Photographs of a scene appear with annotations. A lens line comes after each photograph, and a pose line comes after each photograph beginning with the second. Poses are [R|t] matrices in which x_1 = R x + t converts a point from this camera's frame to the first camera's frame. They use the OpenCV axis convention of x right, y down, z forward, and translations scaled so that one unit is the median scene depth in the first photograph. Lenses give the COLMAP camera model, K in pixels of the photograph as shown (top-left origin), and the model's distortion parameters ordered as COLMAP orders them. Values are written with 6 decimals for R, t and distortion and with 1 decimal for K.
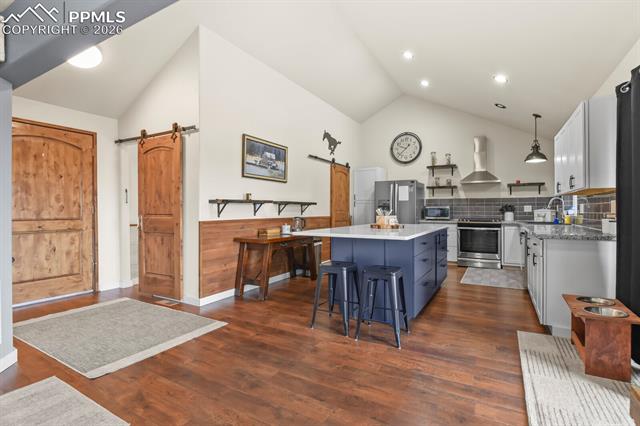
lens RADIAL K [[311.1, 0, 322.0], [0, 311.1, 211.4], [0, 0, 1]] dist [-0.009649, -0.002455]
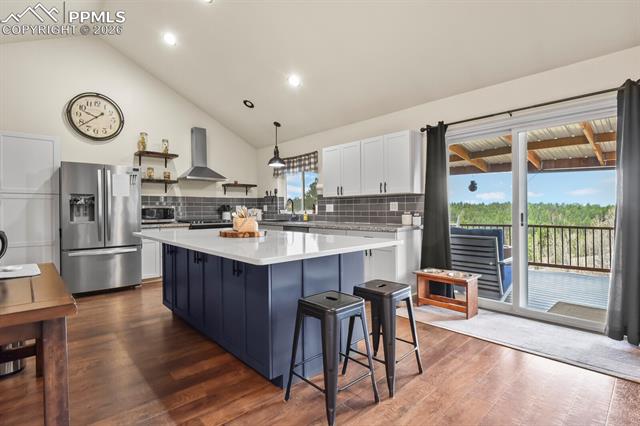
lens RADIAL K [[311.1, 0, 321.9], [0, 311.1, 210.4], [0, 0, 1]] dist [-0.009649, -0.002455]
pose [[0.293822, -0.003202, 0.955855, -0.262903], [0.011006, 0.999939, -0.000034, 0.000349], [-0.955797, 0.010530, 0.293840, 0.424130]]
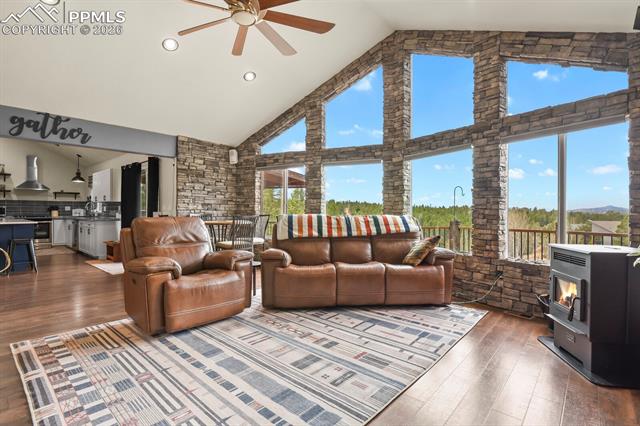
lens RADIAL K [[311.1, 0, 323.9], [0, 311.1, 211.4], [0, 0, 1]] dist [-0.009649, -0.002455]
pose [[0.198767, 0.000011, 0.980047, -0.611002], [-0.001692, 0.999999, 0.000332, 0.003184], [-0.980045, -0.001724, 0.198767, -0.582261]]
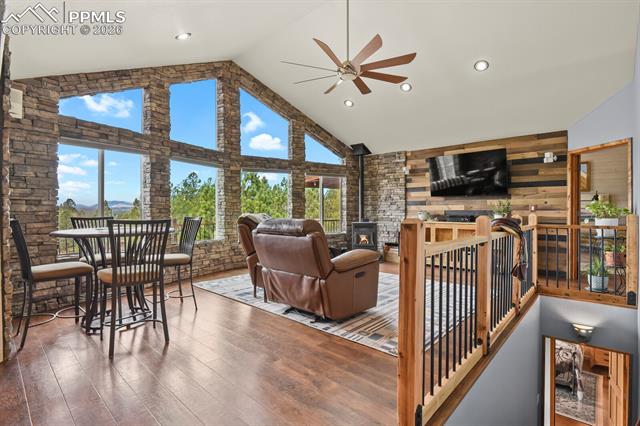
lens RADIAL K [[311.1, 0, 323.7], [0, 311.1, 211.2], [0, 0, 1]] dist [-0.009649, -0.002455]
pose [[-0.976765, 0.002039, 0.214304, -0.265917], [0.003461, 0.999974, 0.006259, -0.000615], [-0.214286, 0.006855, -0.976747, 0.307460]]
